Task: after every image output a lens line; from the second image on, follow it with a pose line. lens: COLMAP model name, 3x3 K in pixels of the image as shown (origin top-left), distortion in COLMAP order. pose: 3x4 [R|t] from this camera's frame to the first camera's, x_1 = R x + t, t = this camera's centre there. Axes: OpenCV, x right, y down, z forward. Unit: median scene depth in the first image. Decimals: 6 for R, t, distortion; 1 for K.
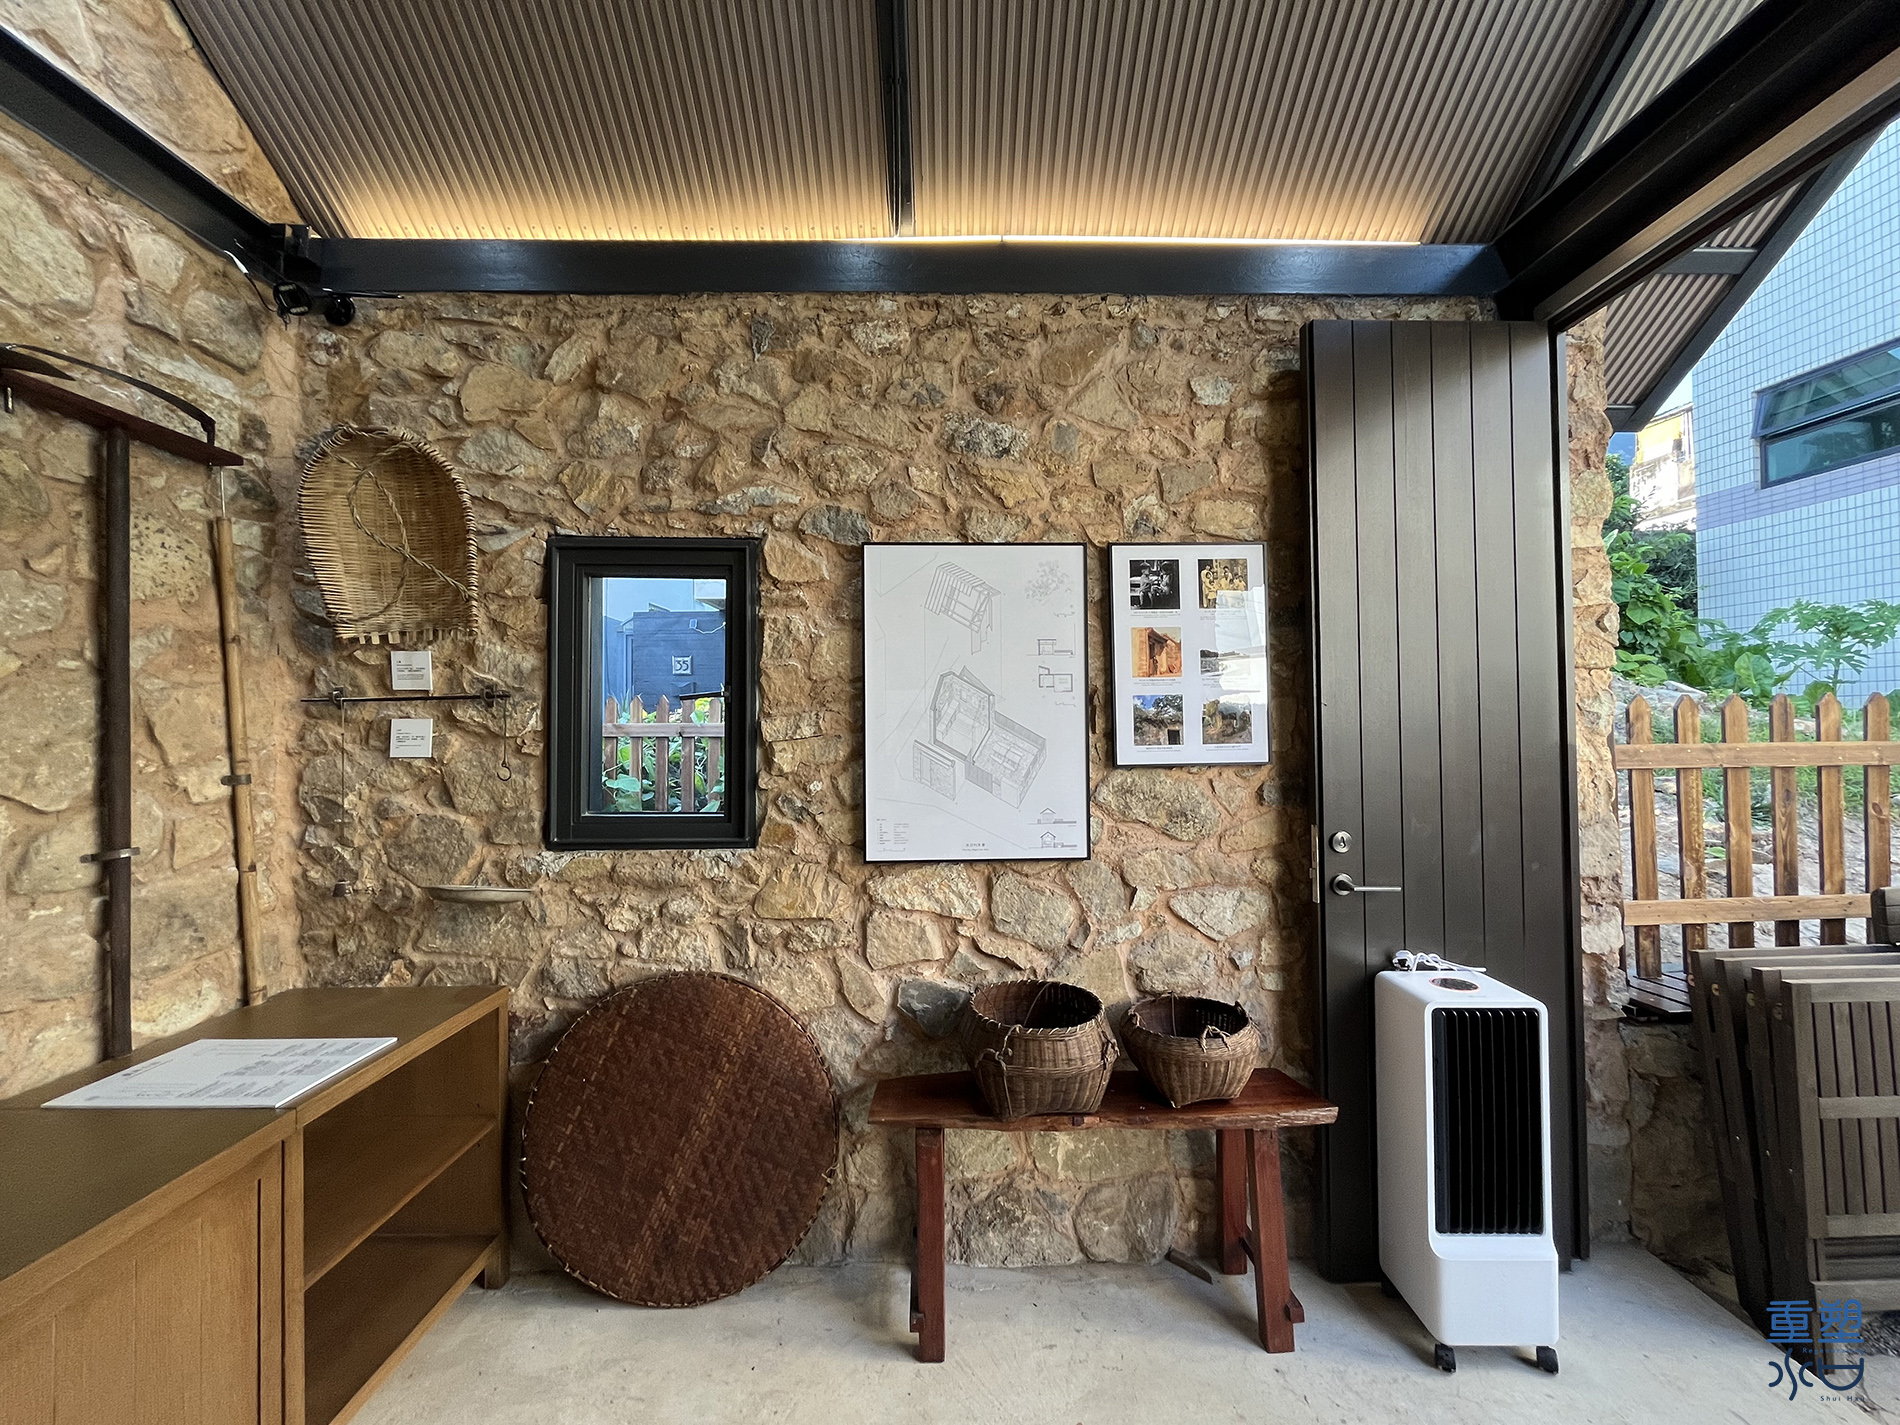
lens RADIAL K [[779.7, 0, 953.1], [0, 779.7, 712.3], [0, 0, 1]] dist [-0.001326, -0.000494]
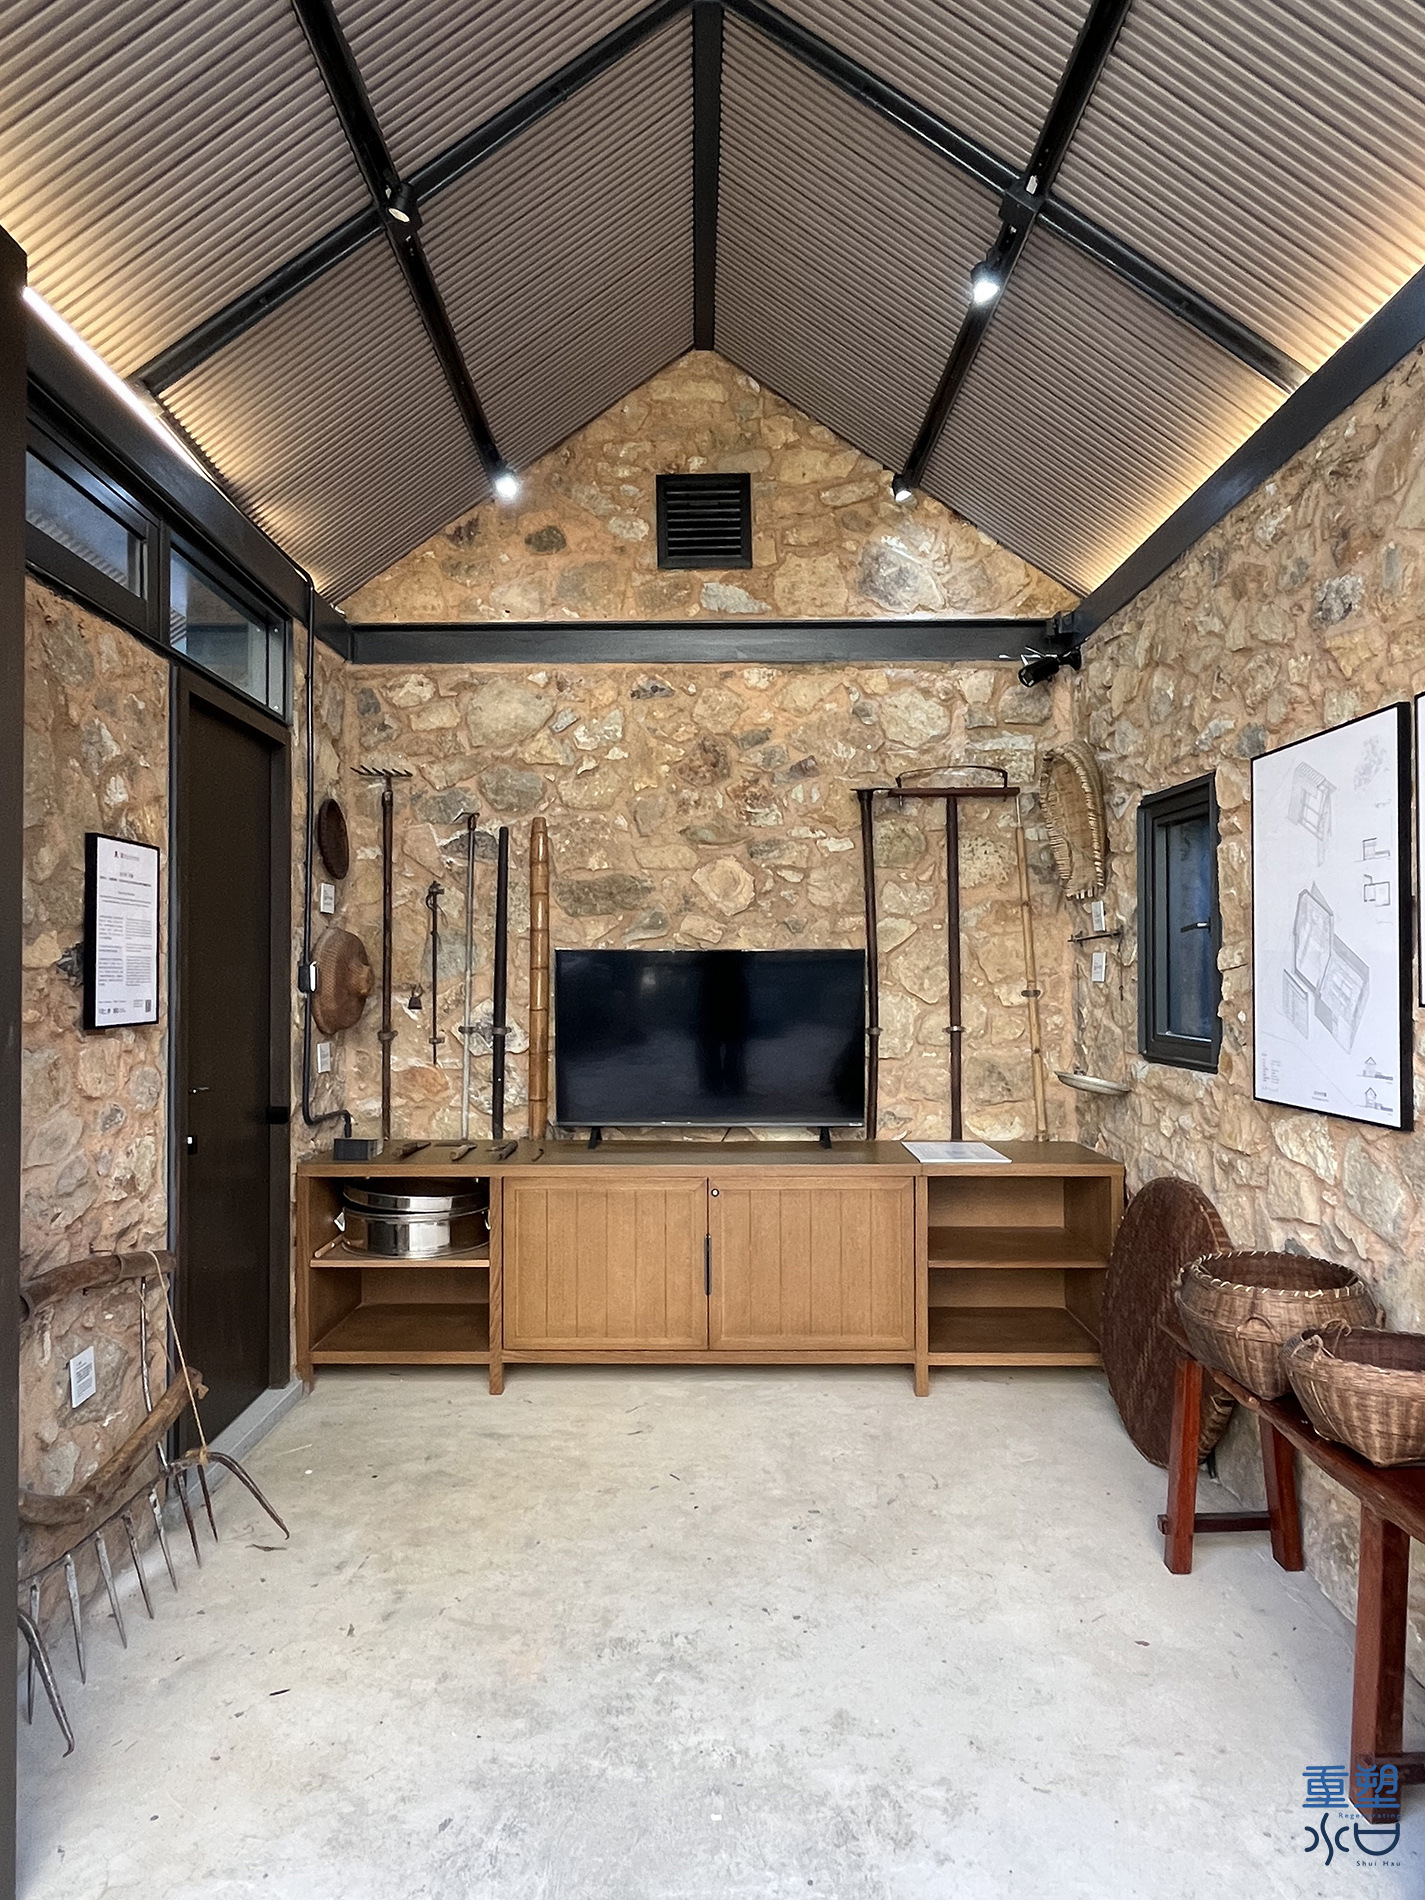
lens RADIAL K [[1104.4, 0, 714.6], [0, 1104.4, 954.8], [0, 0, 1]] dist [0.000800, 0.000038]
pose [[0.001452, -0.011274, -0.999935, 1.351258], [0.018827, 0.999760, -0.011245, 0.023628], [0.999822, -0.018809, 0.001664, 0.387418]]
